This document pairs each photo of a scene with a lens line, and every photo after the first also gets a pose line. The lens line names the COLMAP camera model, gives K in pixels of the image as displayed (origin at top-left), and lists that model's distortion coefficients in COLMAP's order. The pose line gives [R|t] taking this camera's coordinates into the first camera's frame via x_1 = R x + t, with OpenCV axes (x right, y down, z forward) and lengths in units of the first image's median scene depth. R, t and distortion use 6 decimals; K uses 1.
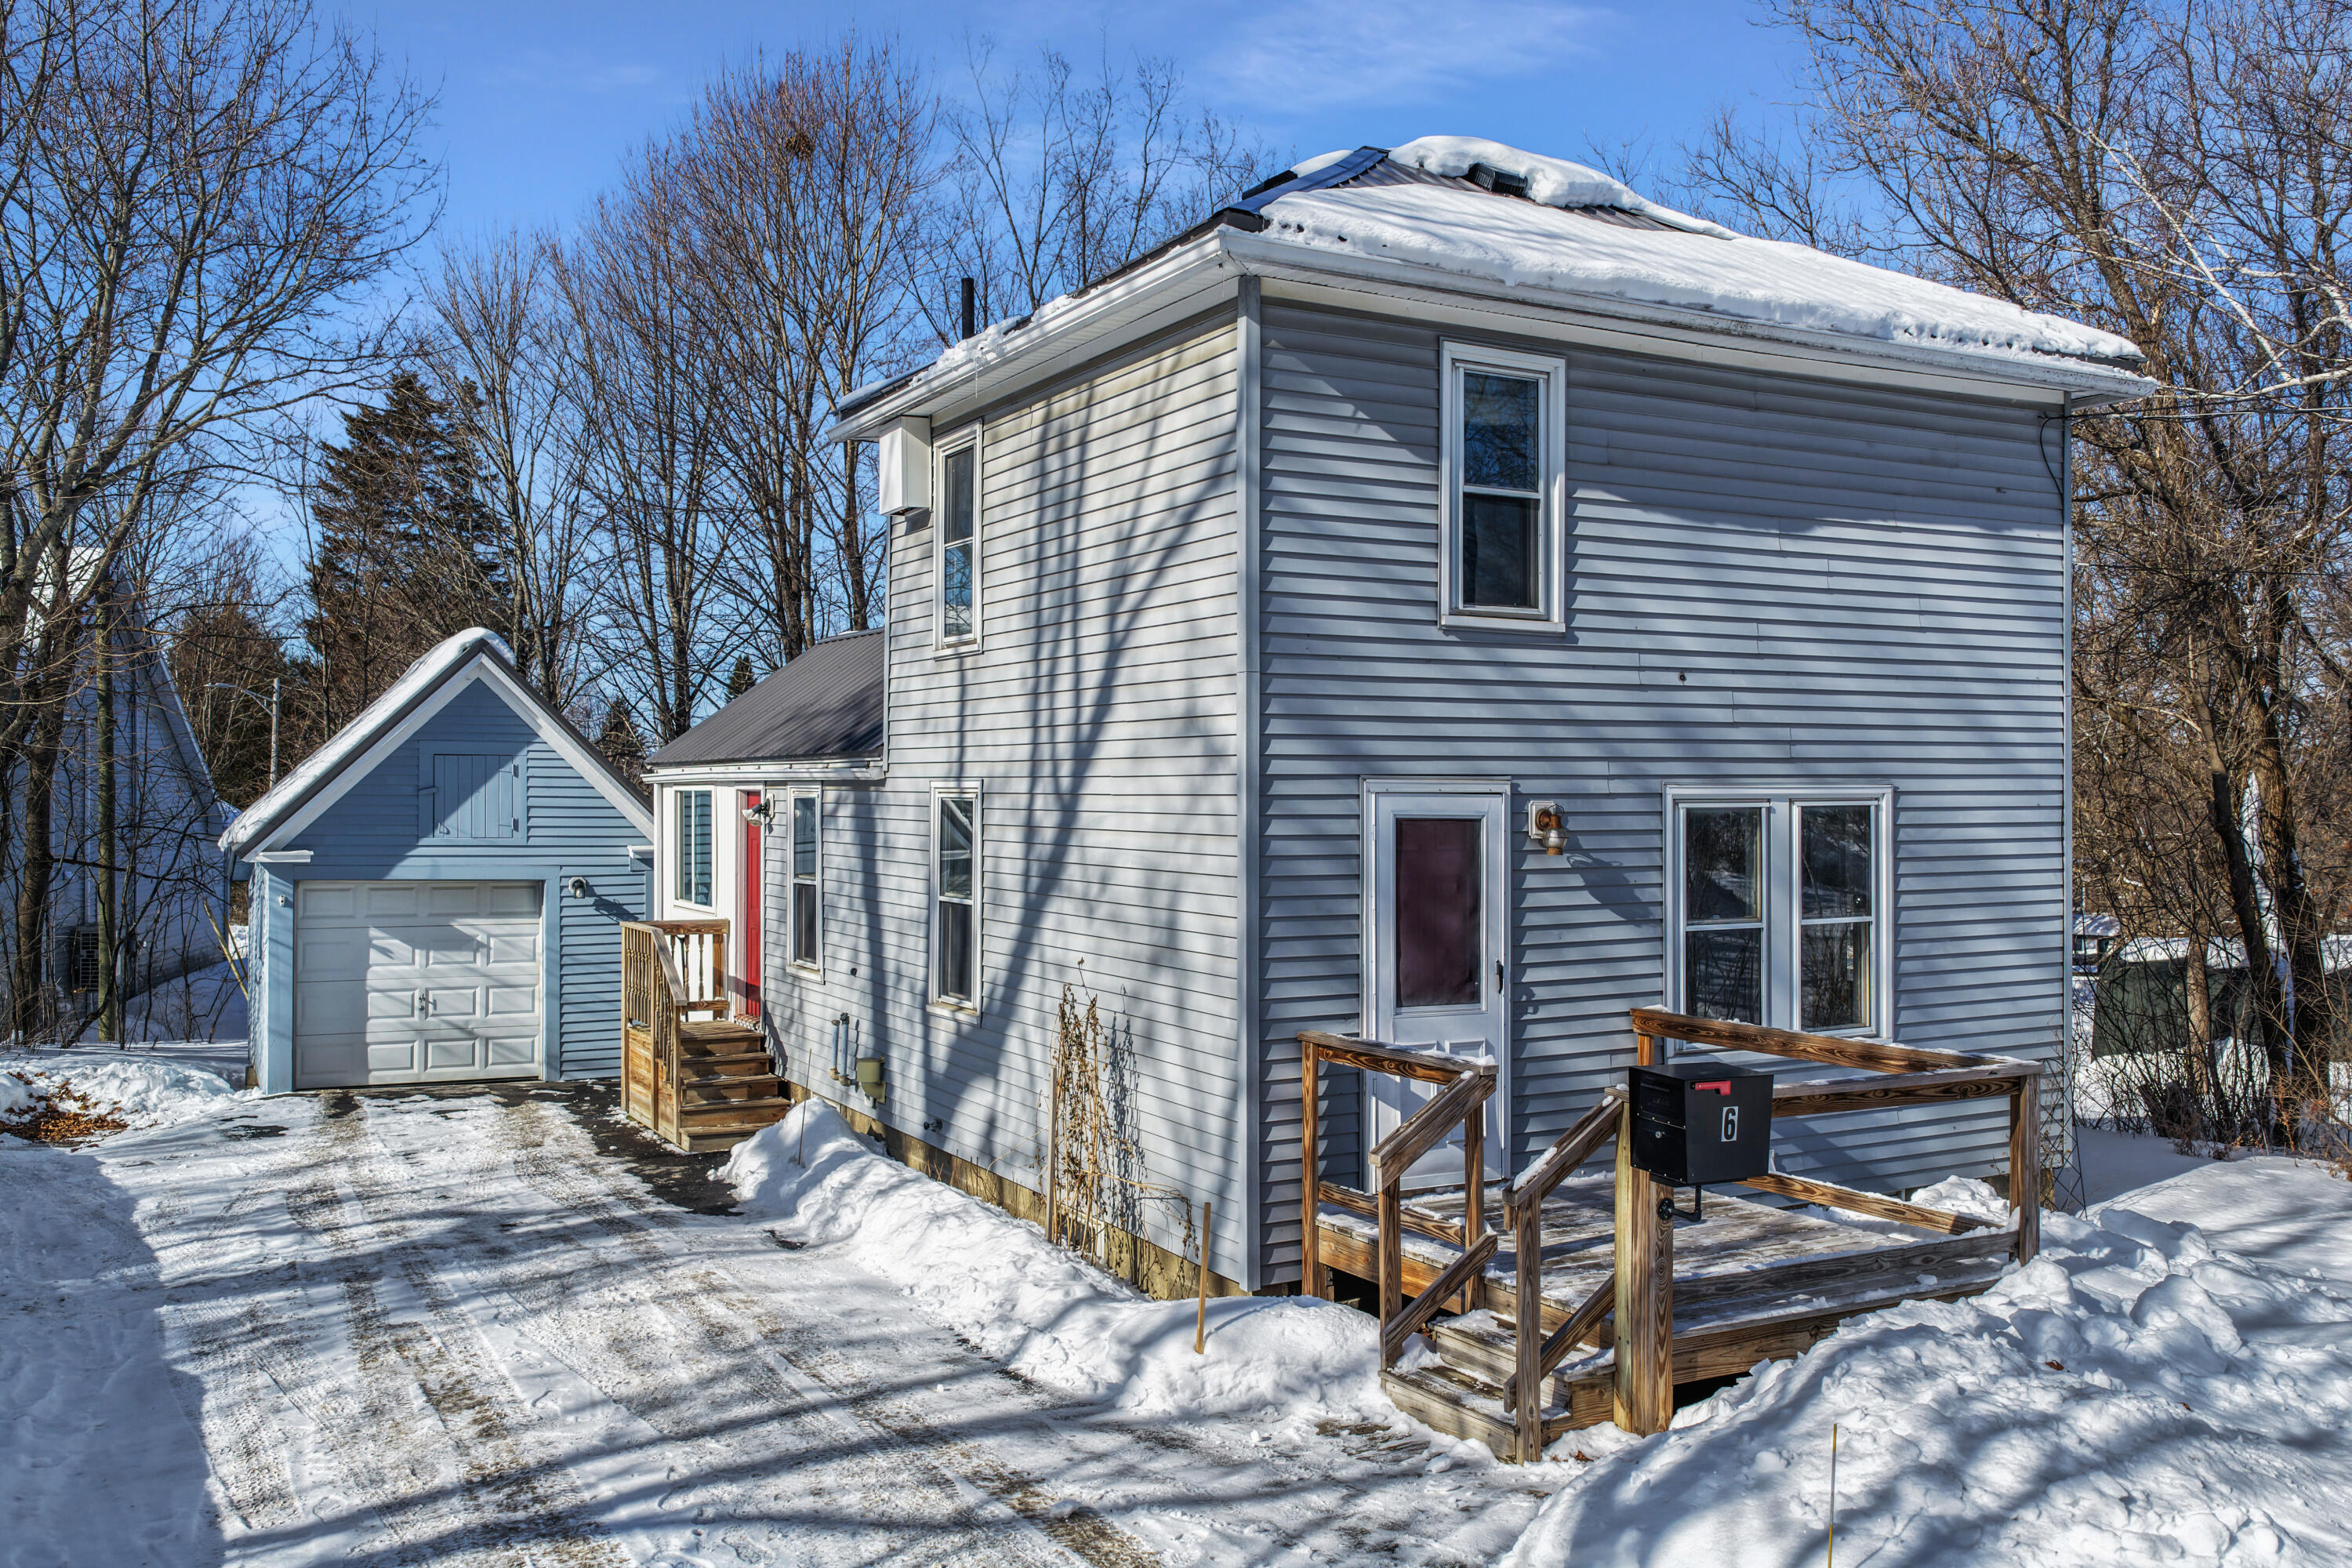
lens RADIAL K [[1956.3, 0, 1181.6], [0, 1956.3, 792.3], [0, 0, 1]] dist [-0.003254, 0.012735]
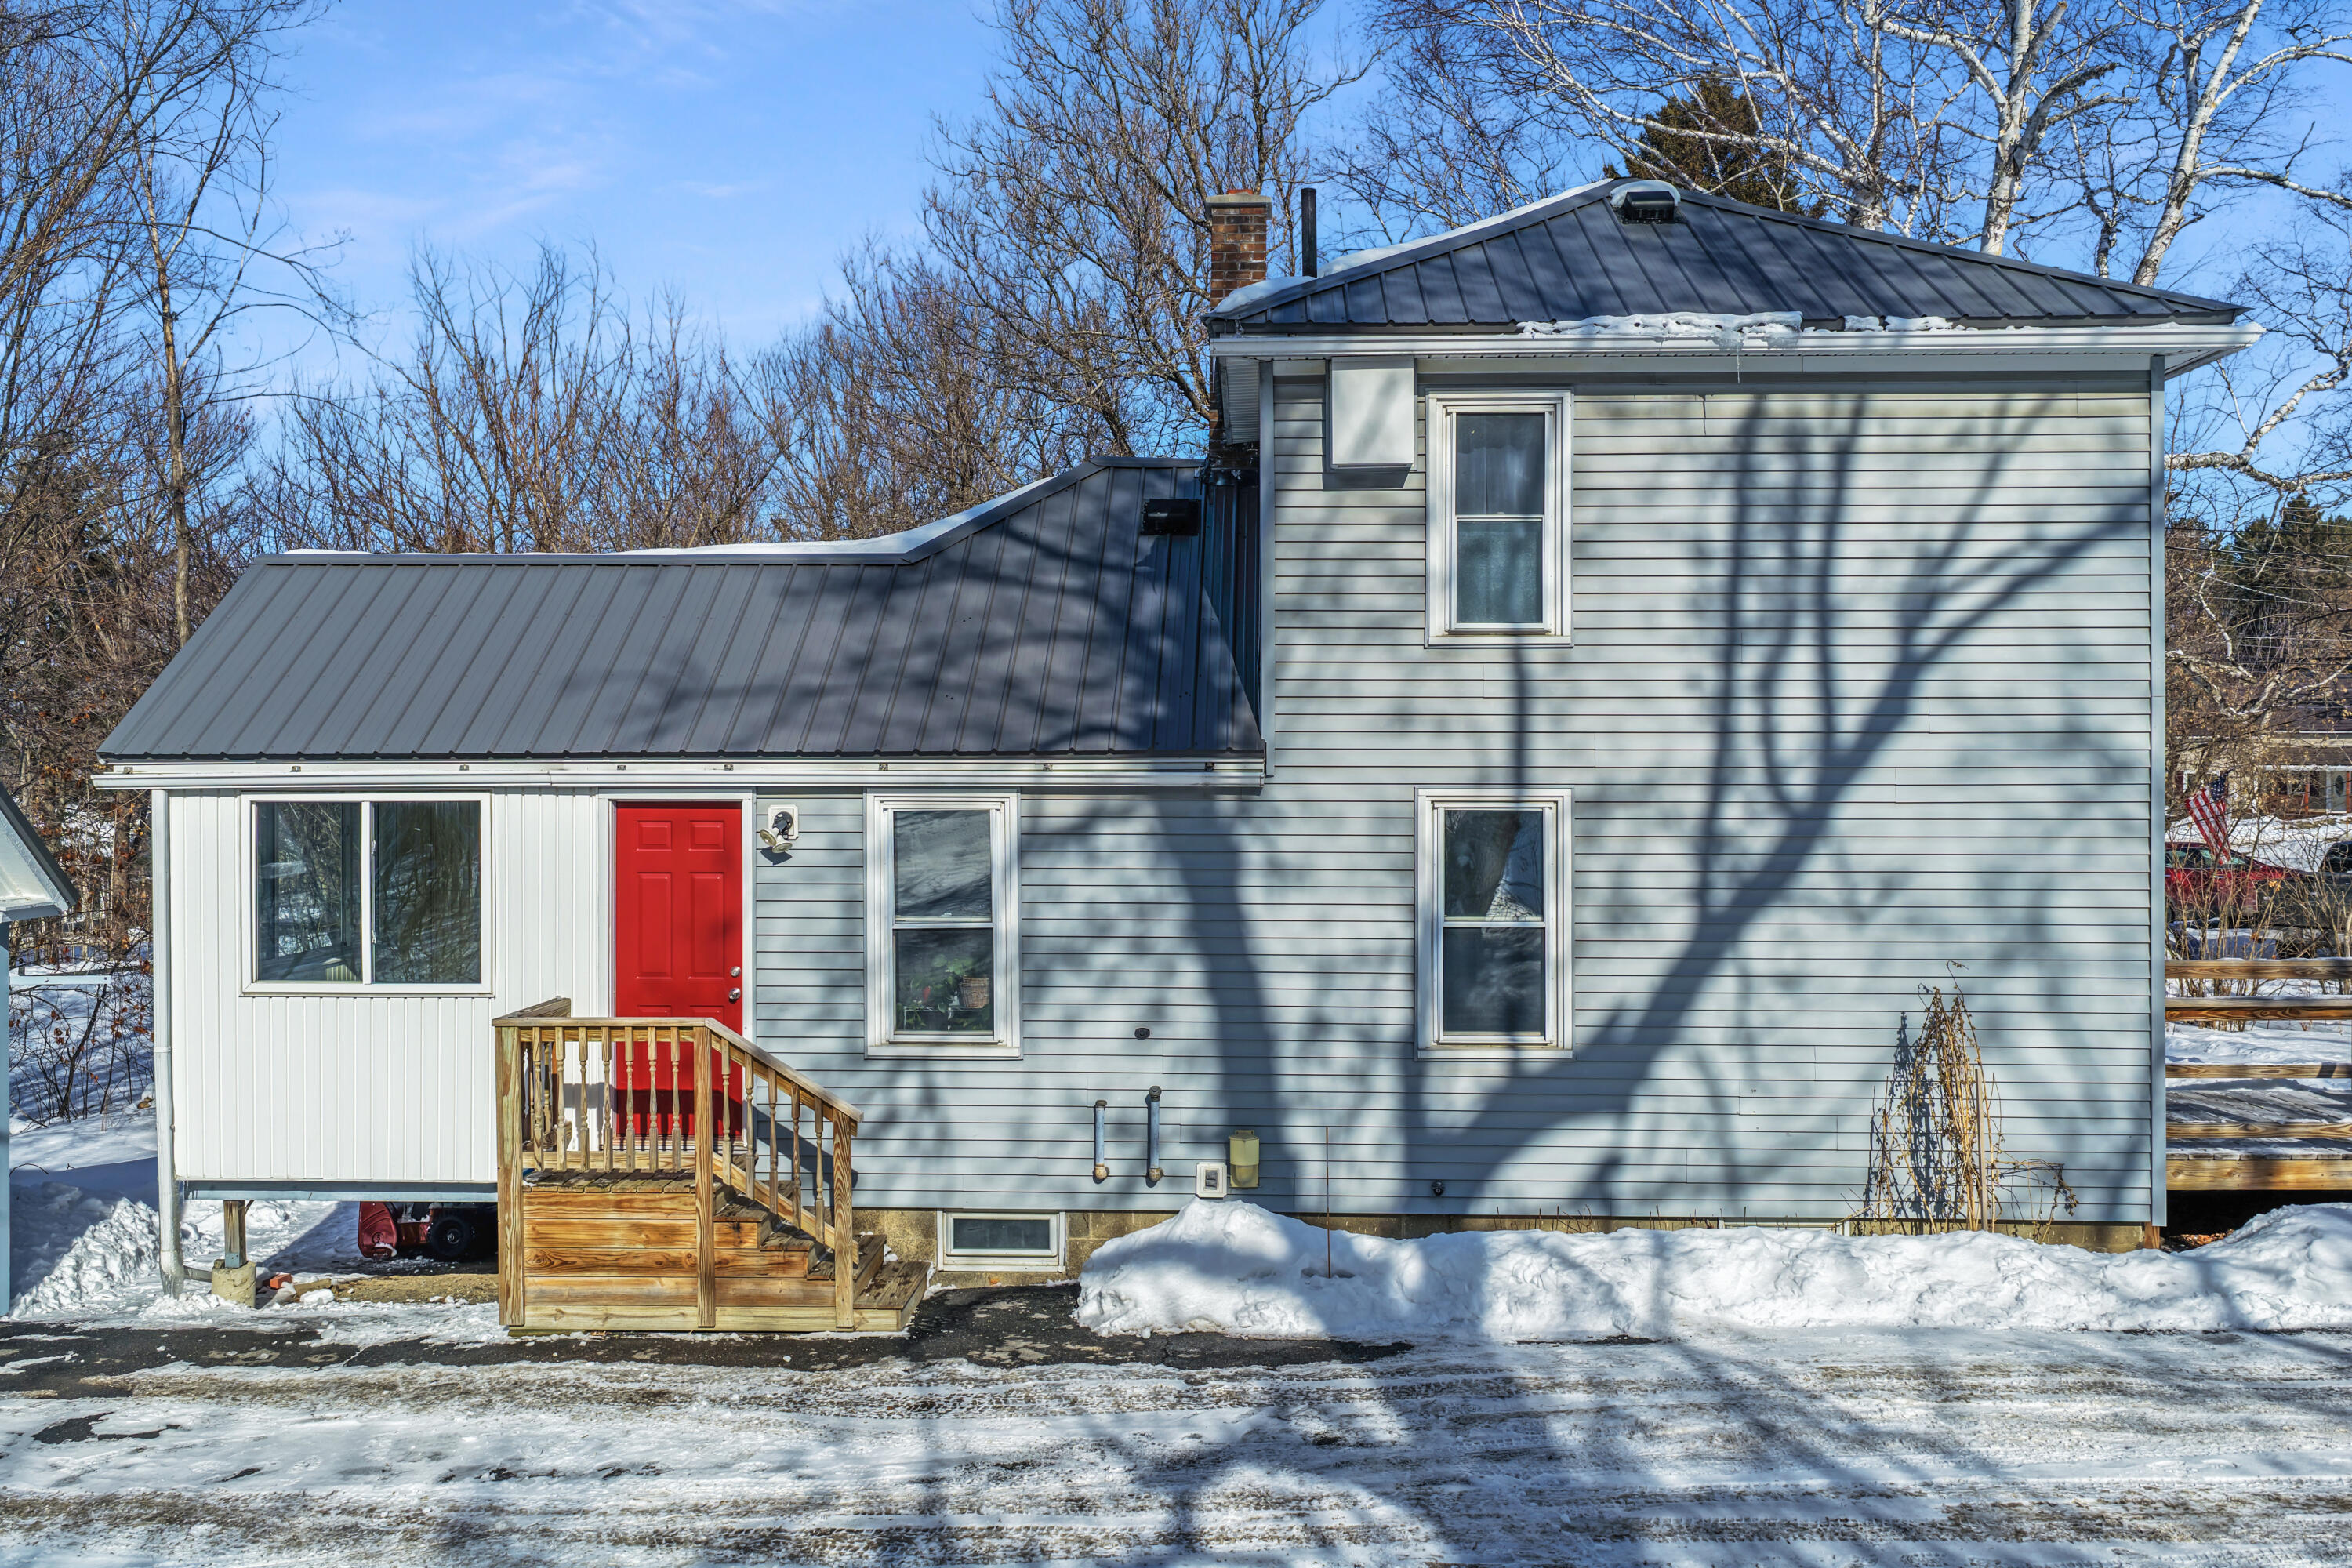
lens RADIAL K [[1956.3, 0, 1188.7], [0, 1956.3, 775.3], [0, 0, 1]] dist [-0.003254, 0.012735]
pose [[0.515154, -0.016596, 0.856937, -1.048347], [0.004382, 0.999850, 0.016729, -0.030401], [-0.857086, -0.004863, 0.515150, 0.744653]]
